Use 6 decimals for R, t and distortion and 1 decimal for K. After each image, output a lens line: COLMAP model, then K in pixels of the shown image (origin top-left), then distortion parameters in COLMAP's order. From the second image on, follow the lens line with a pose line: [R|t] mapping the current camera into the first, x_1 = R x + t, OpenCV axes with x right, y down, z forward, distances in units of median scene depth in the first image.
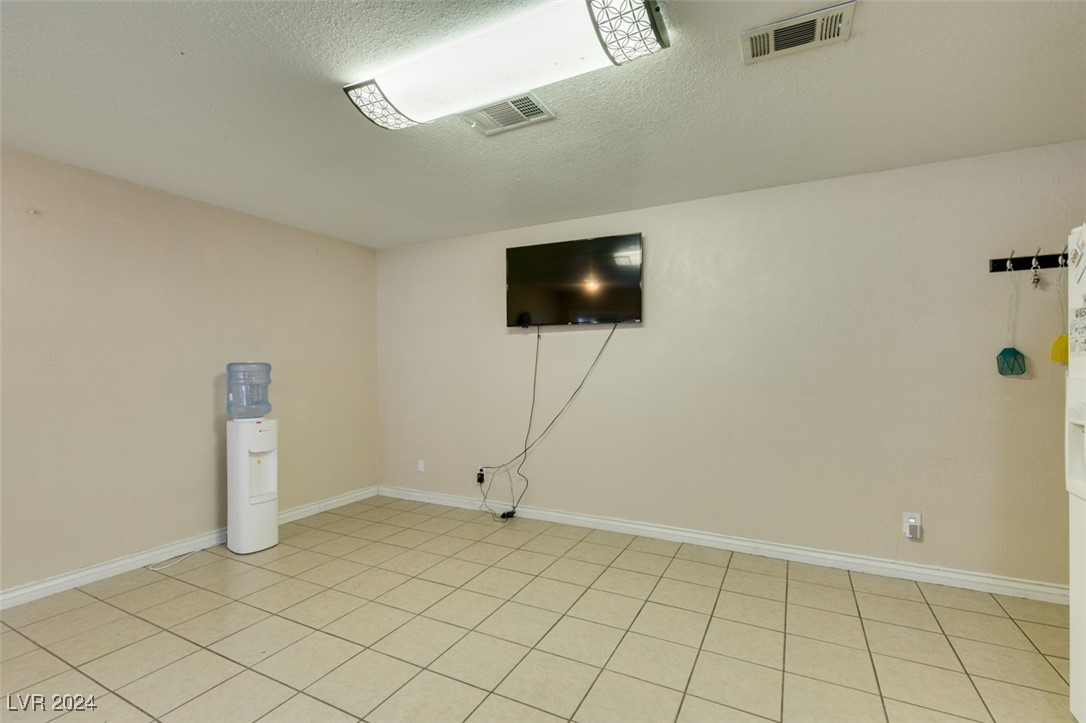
lens RADIAL K [[486.0, 0, 539.5], [0, 486.0, 369.2], [0, 0, 1]] dist [0.006772, -0.001914]
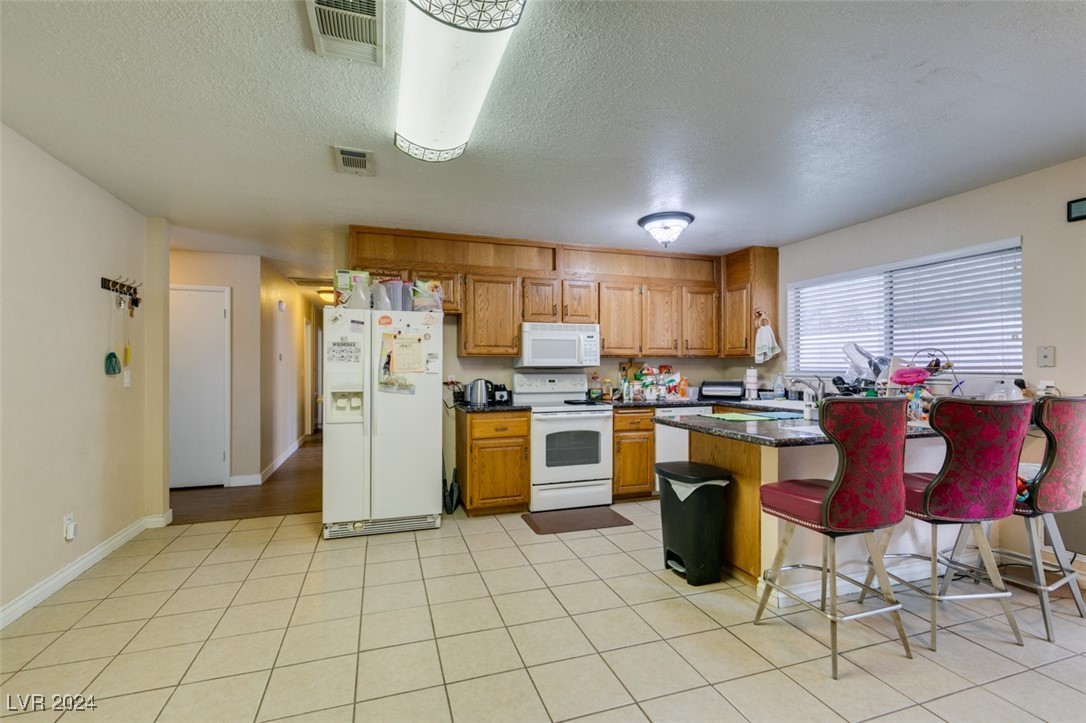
lens RADIAL K [[486.0, 0, 541.6], [0, 486.0, 364.9], [0, 0, 1]] dist [0.006772, -0.001914]
pose [[-0.722020, 0.007252, 0.691834, -0.516414], [0.006410, 0.999972, -0.003792, 0.000052], [-0.691842, 0.001697, -0.722046, 0.864491]]
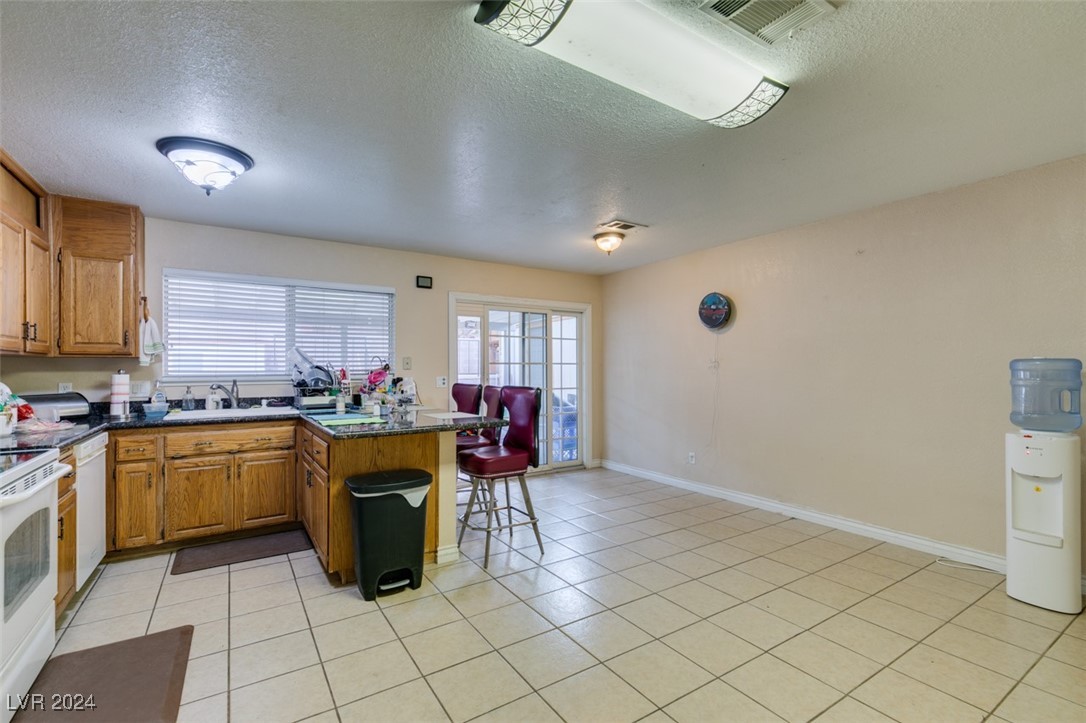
lens RADIAL K [[486.0, 0, 535.6], [0, 486.0, 362.5], [0, 0, 1]] dist [0.006772, -0.001914]
pose [[-0.498903, -0.003380, -0.866651, 0.465442], [0.002704, 0.999981, -0.005457, -0.005407], [0.866654, -0.005066, -0.498884, 0.683573]]
